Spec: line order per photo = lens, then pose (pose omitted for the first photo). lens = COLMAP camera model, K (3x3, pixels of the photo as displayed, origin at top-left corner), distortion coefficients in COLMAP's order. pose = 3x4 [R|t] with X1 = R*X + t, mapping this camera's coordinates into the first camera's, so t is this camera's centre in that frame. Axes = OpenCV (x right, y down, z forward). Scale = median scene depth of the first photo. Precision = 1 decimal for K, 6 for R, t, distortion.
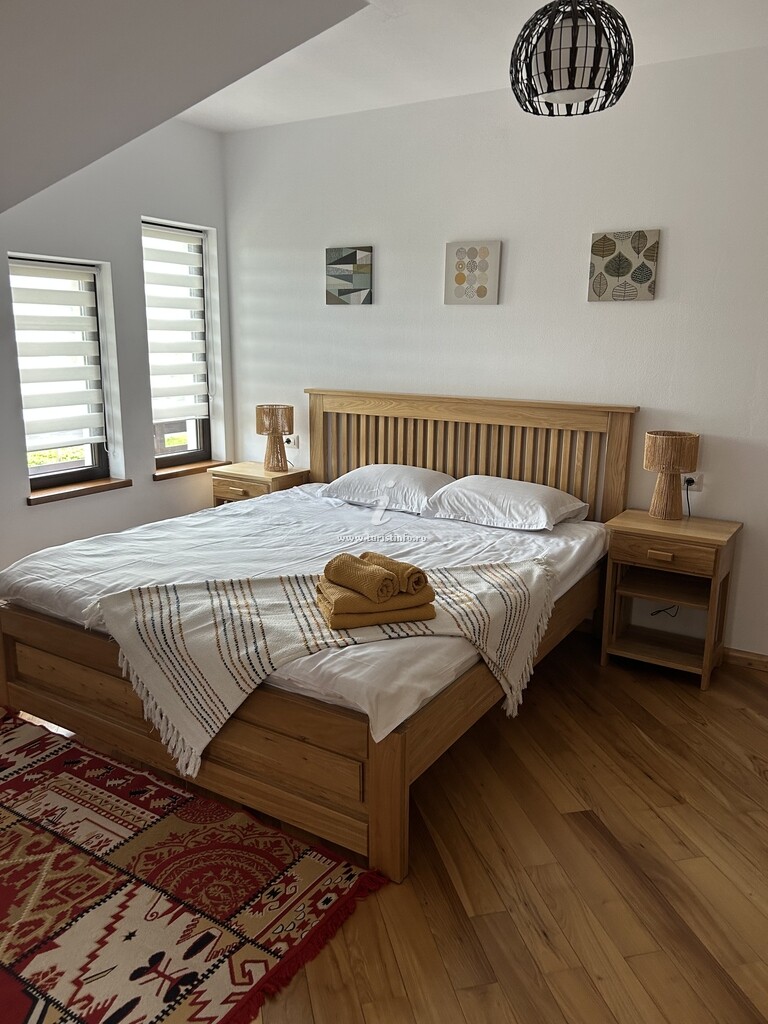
lens RADIAL K [[774.5, 0, 385.1], [0, 774.5, 510.7], [0, 0, 1]] dist [0.035355, -0.006607]
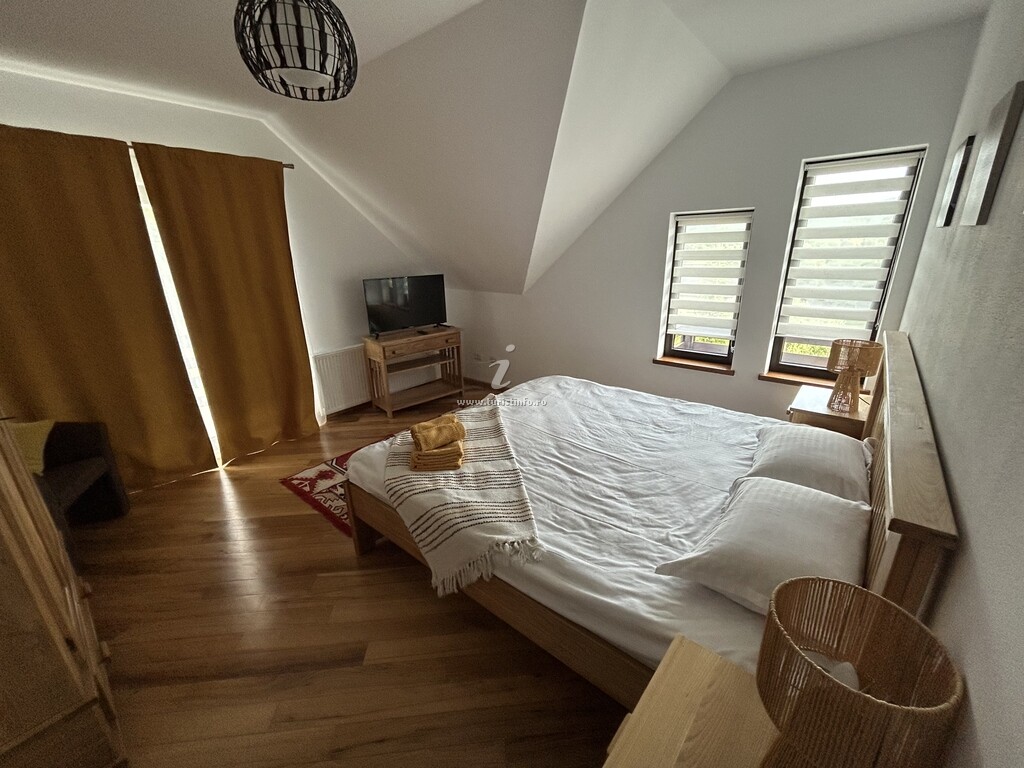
lens RADIAL K [[414.5, 0, 516.0], [0, 414.5, 386.5], [0, 0, 1]] dist [0.000773, -0.000325]
pose [[-0.144555, 0.308368, -0.940220, 0.552266], [-0.196251, 0.922389, 0.332692, -0.238586], [0.969840, 0.232611, -0.072819, 0.901874]]
